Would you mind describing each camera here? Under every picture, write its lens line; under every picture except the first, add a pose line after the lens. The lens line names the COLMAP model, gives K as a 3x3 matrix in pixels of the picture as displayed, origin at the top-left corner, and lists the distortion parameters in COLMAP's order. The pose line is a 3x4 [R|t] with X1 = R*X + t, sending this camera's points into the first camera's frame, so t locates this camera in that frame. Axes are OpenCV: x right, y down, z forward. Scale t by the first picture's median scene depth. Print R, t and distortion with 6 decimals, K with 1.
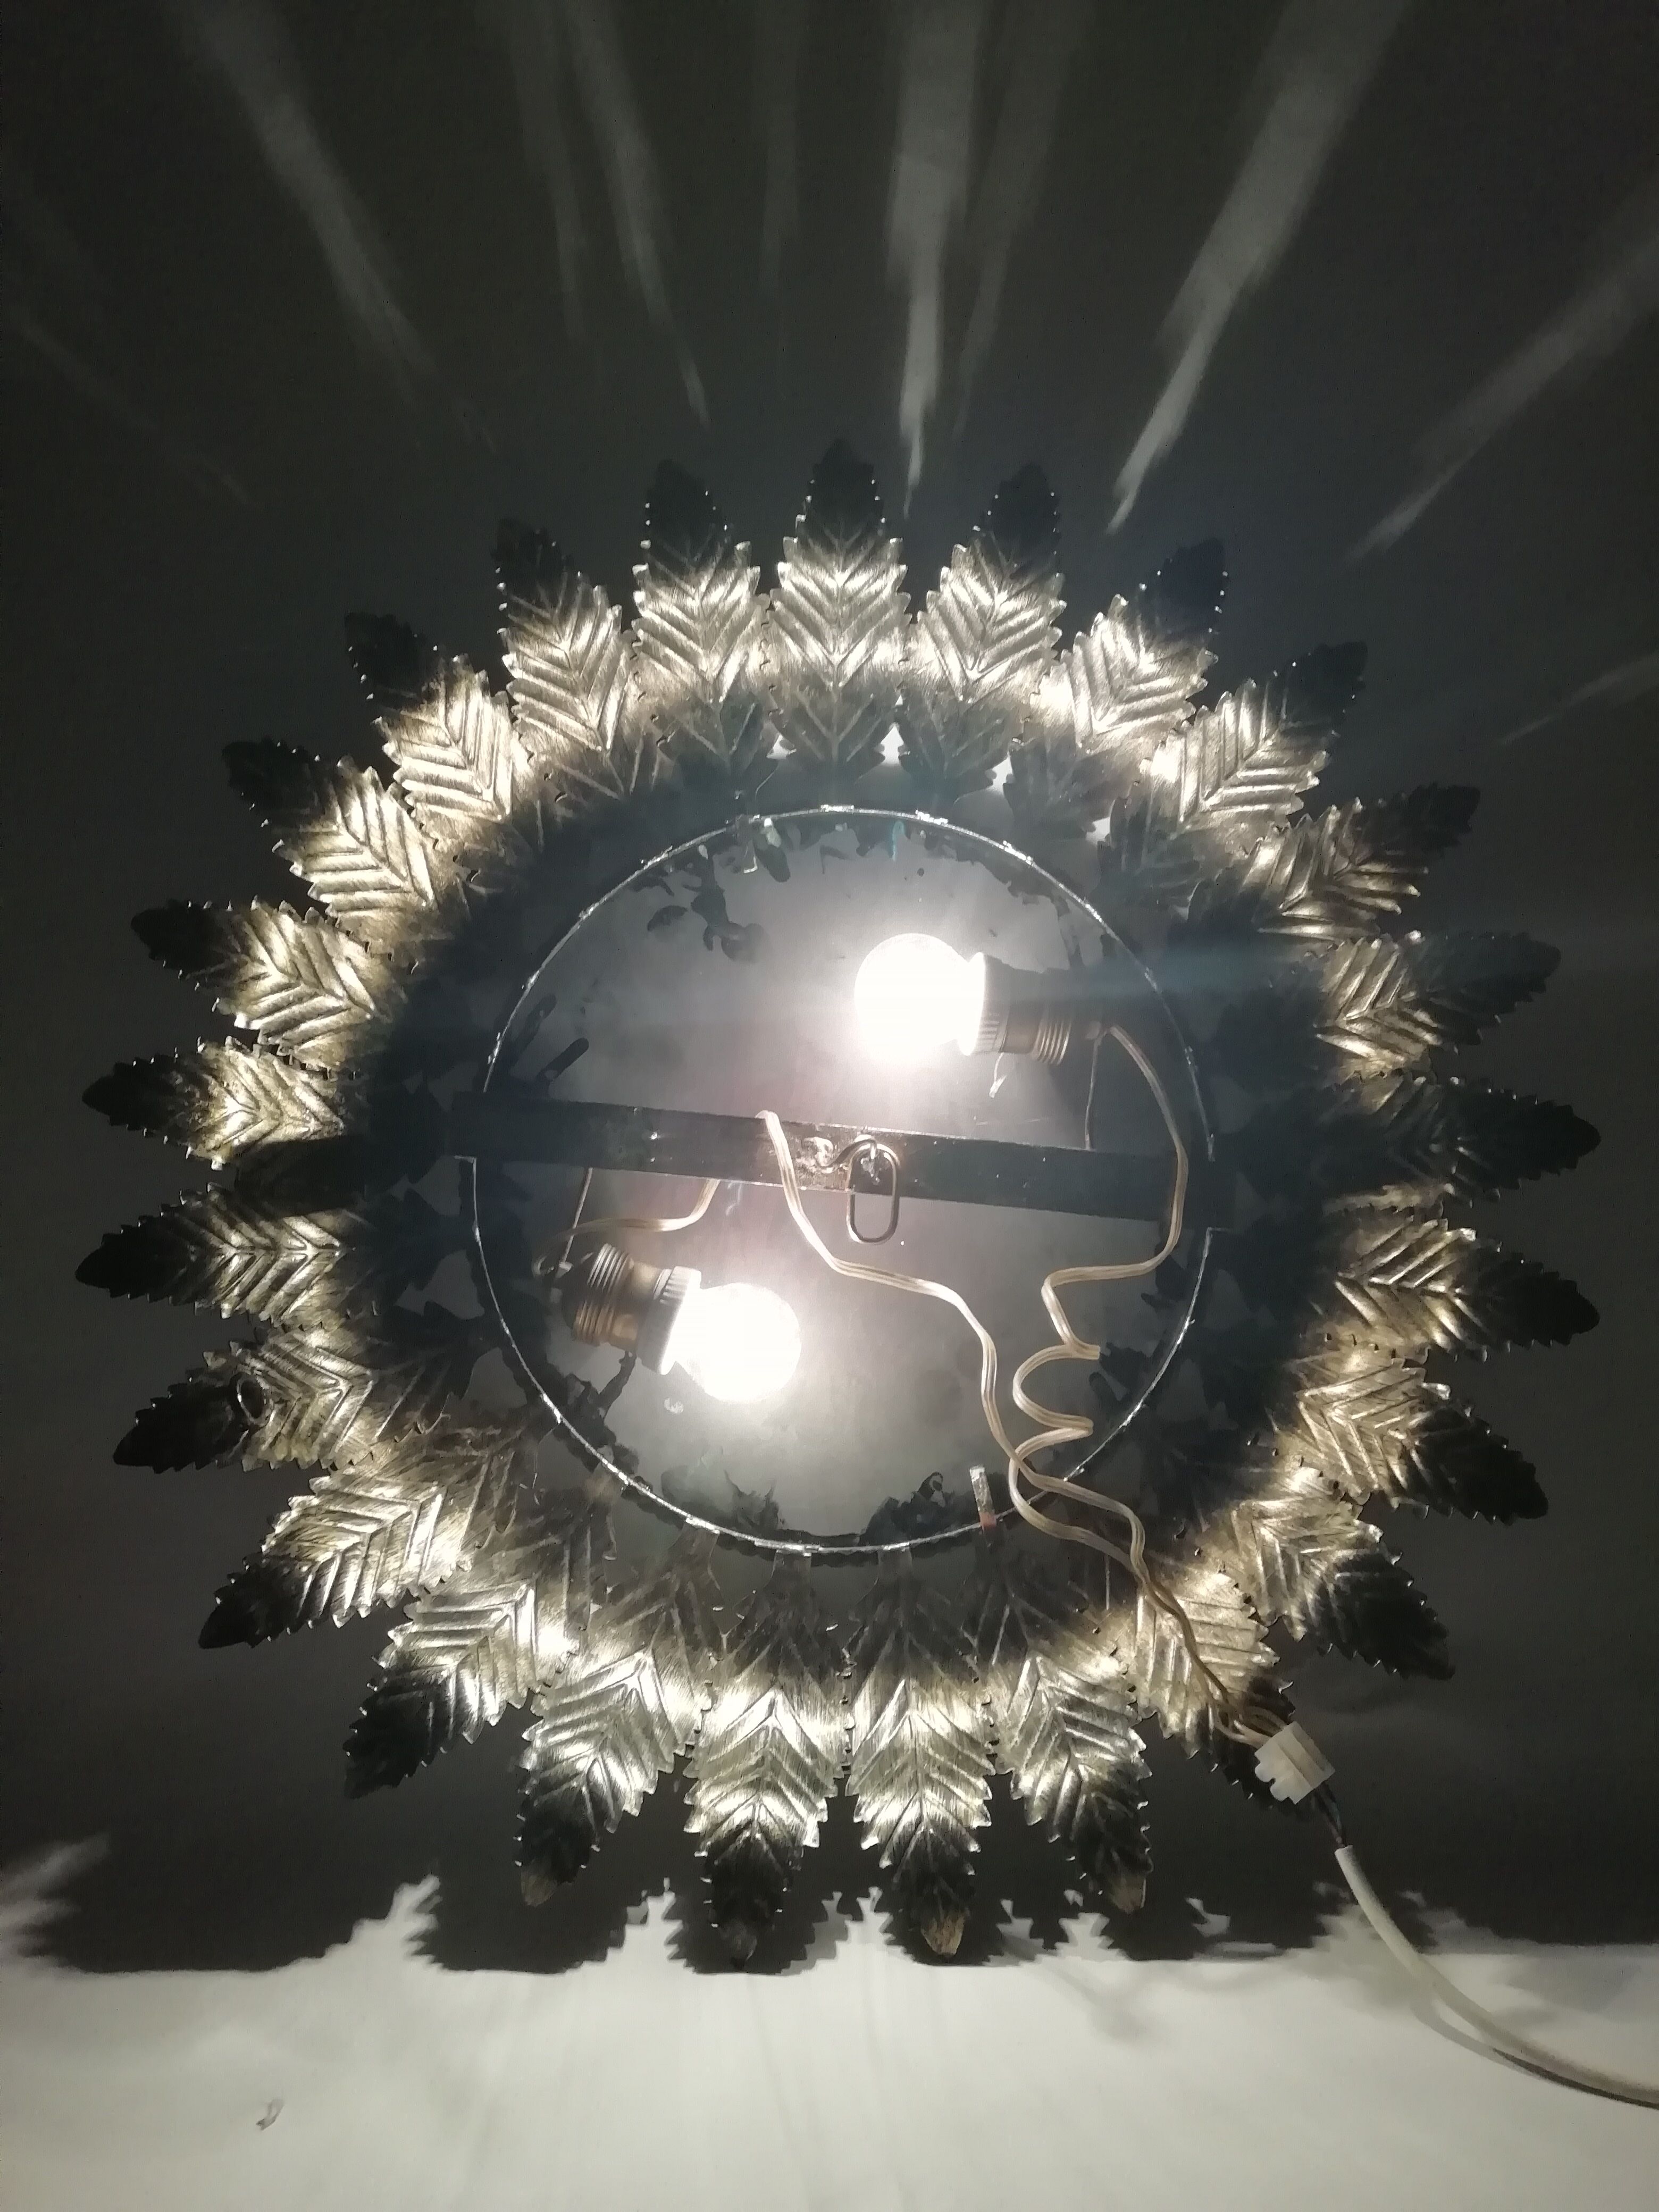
lens RADIAL K [[1665.6, 0, 833.1], [0, 1665.6, 1106.6], [0, 0, 1]] dist [0.013661, -0.026743]
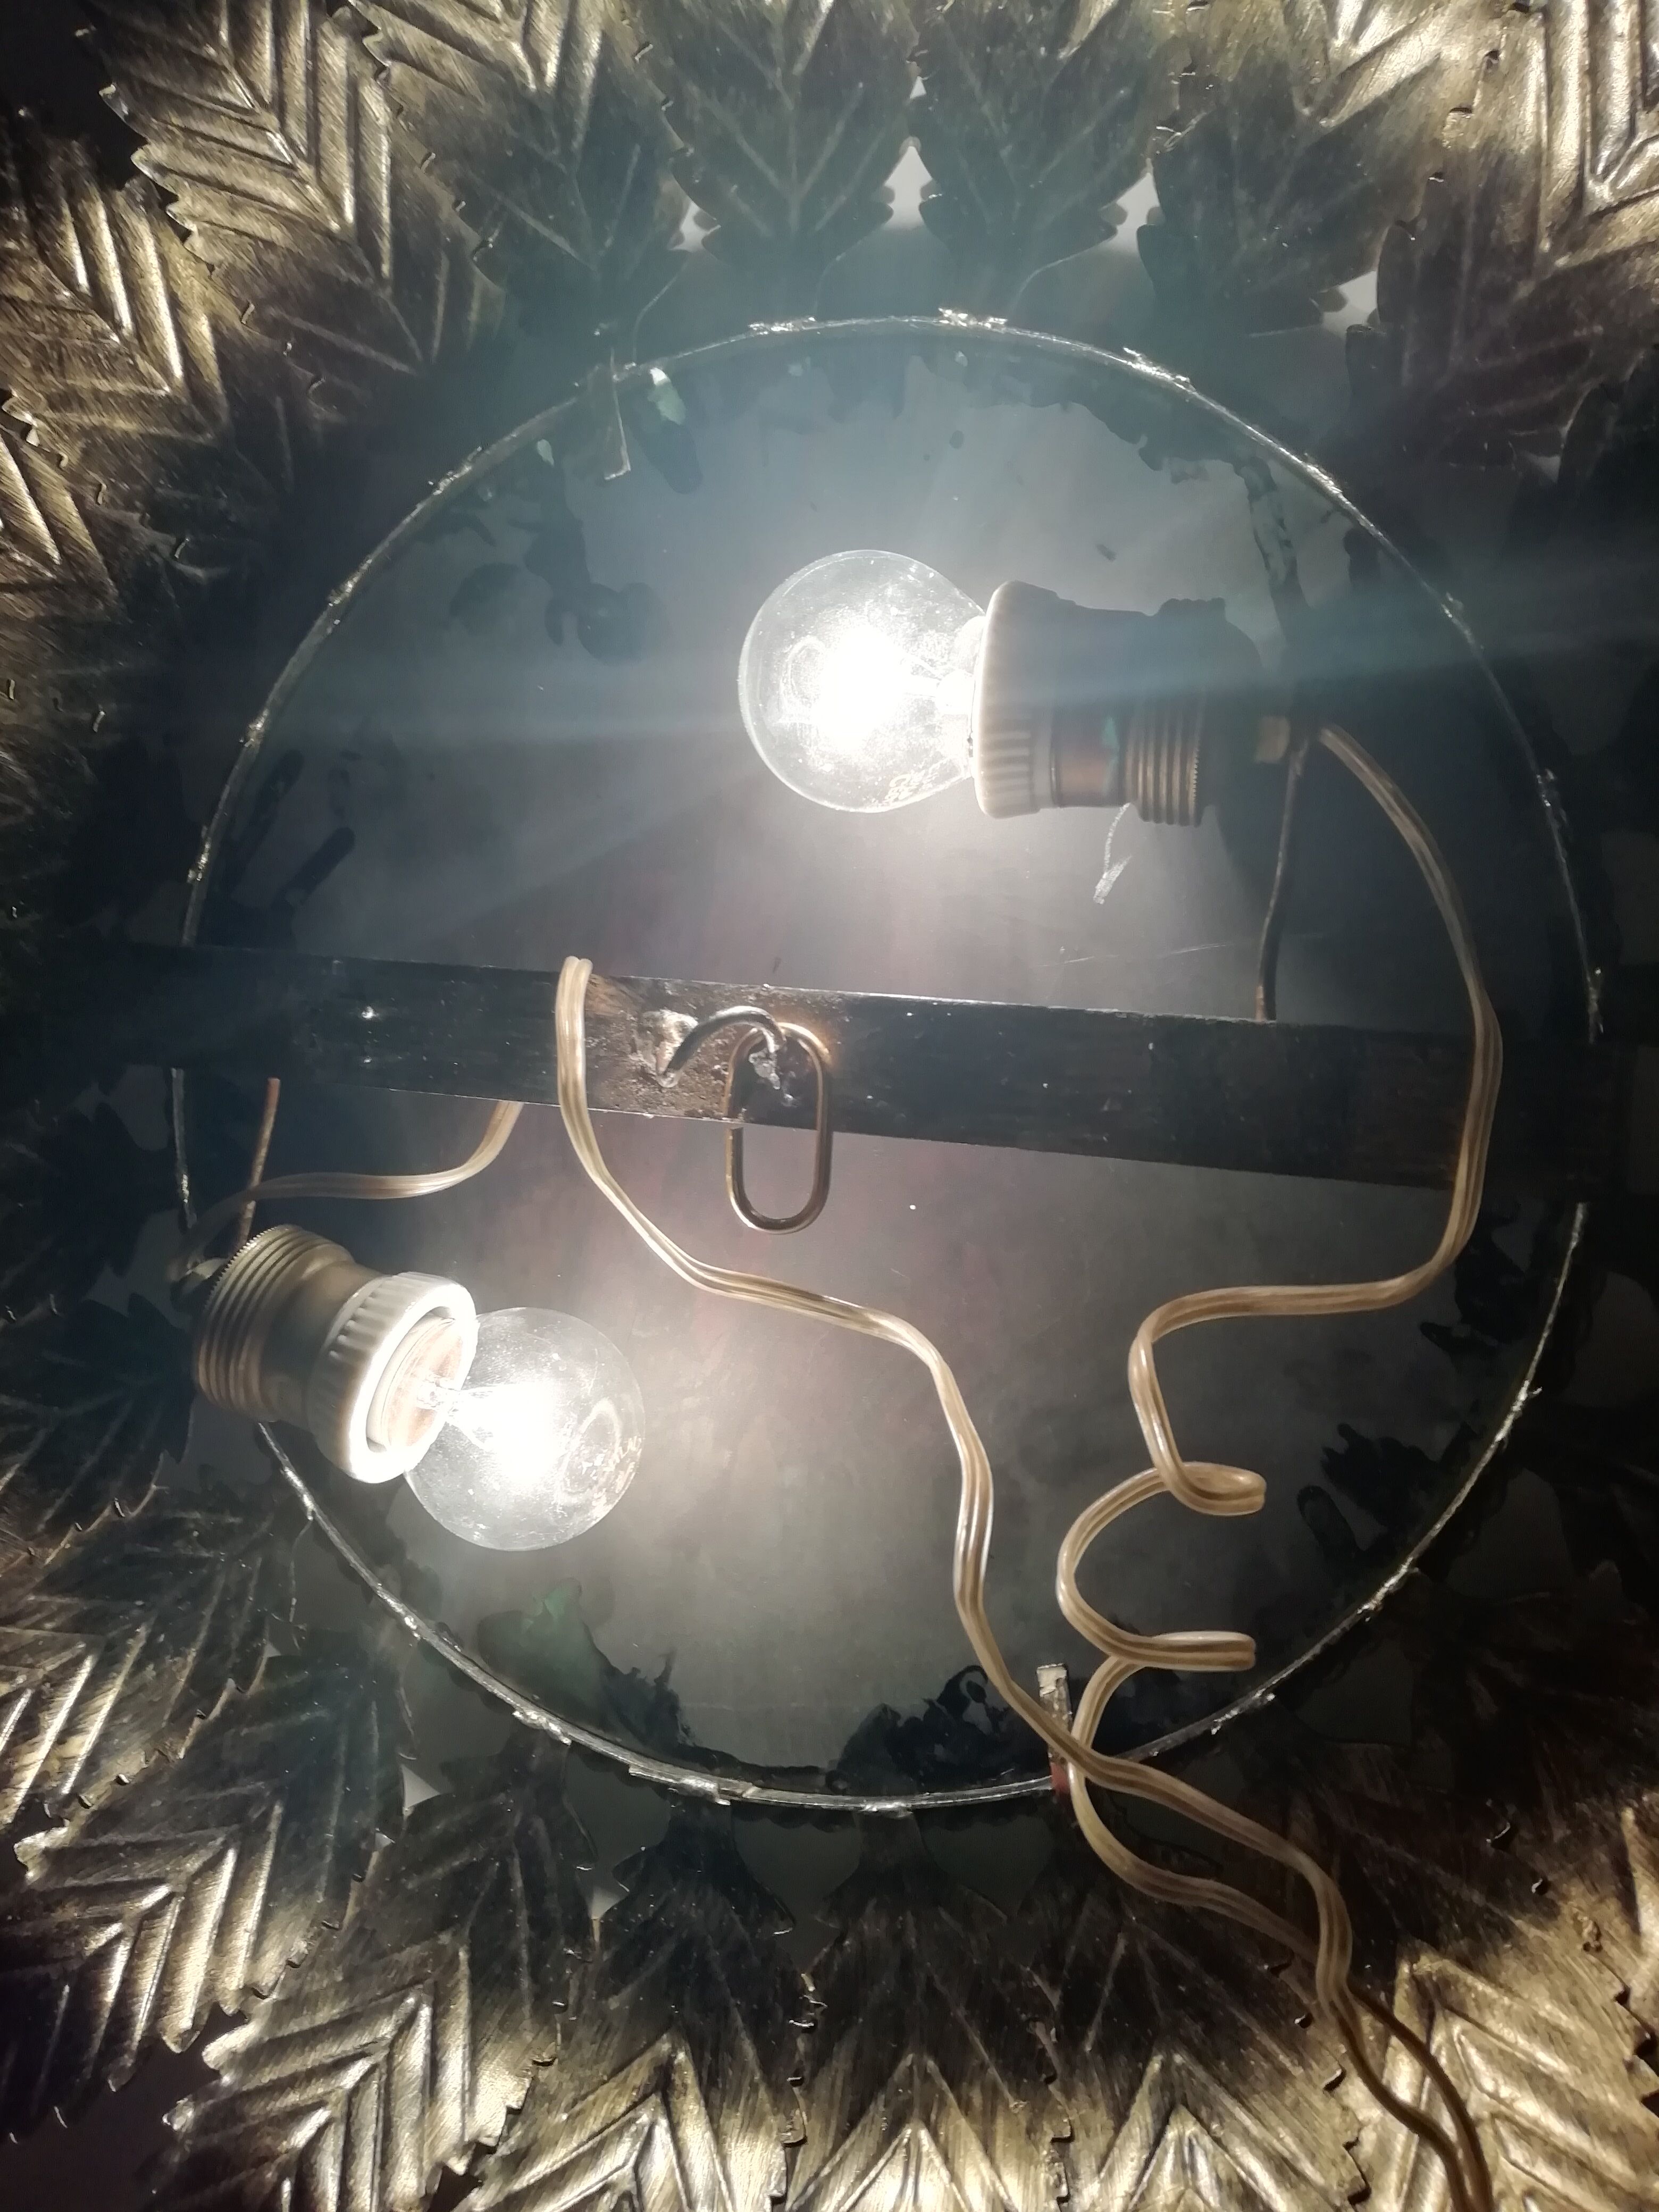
lens RADIAL K [[1665.6, 0, 814.1], [0, 1665.6, 1109.2], [0, 0, 1]] dist [0.013661, -0.026743]
pose [[0.951254, -0.004753, -0.308373, 0.170727], [0.043624, 0.991902, 0.119280, -0.007944], [0.305309, -0.126918, 0.943757, 0.531568]]
